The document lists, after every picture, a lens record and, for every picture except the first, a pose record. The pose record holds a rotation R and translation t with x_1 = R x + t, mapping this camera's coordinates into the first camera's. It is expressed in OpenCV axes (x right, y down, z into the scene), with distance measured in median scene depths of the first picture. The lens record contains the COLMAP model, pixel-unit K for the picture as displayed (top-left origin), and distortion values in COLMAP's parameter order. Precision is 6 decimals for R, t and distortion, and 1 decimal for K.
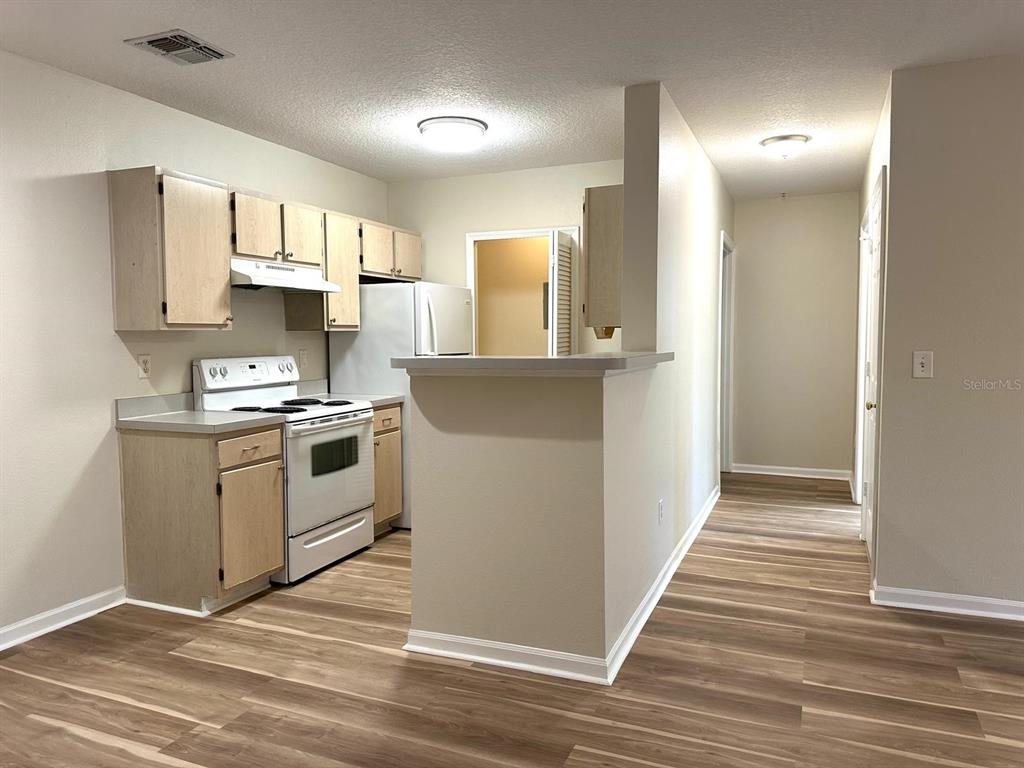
lens RADIAL K [[727.8, 0, 512.9], [0, 727.8, 383.3], [0, 0, 1]] dist [-0.004444, -0.002867]
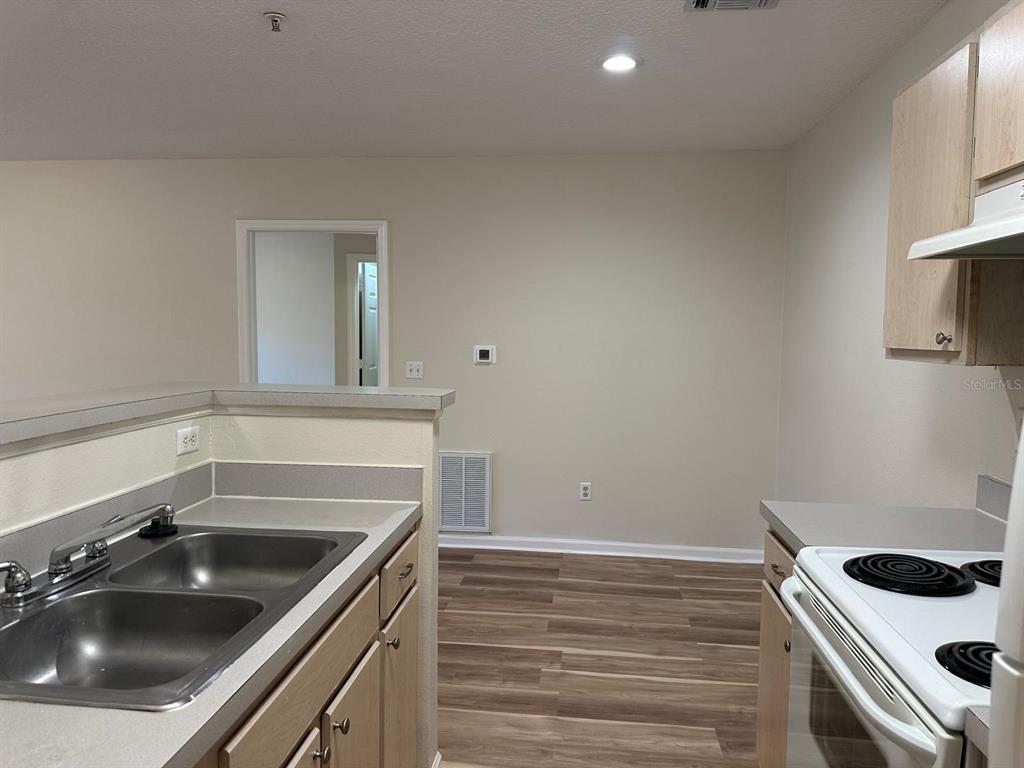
lens RADIAL K [[727.8, 0, 511.8], [0, 727.8, 383.2], [0, 0, 1]] dist [-0.004444, -0.002867]
pose [[-0.959835, 0.008950, -0.280424, -0.008347], [-0.031375, 0.989798, 0.138979, -0.165161], [0.278807, 0.142195, -0.949762, 1.919039]]
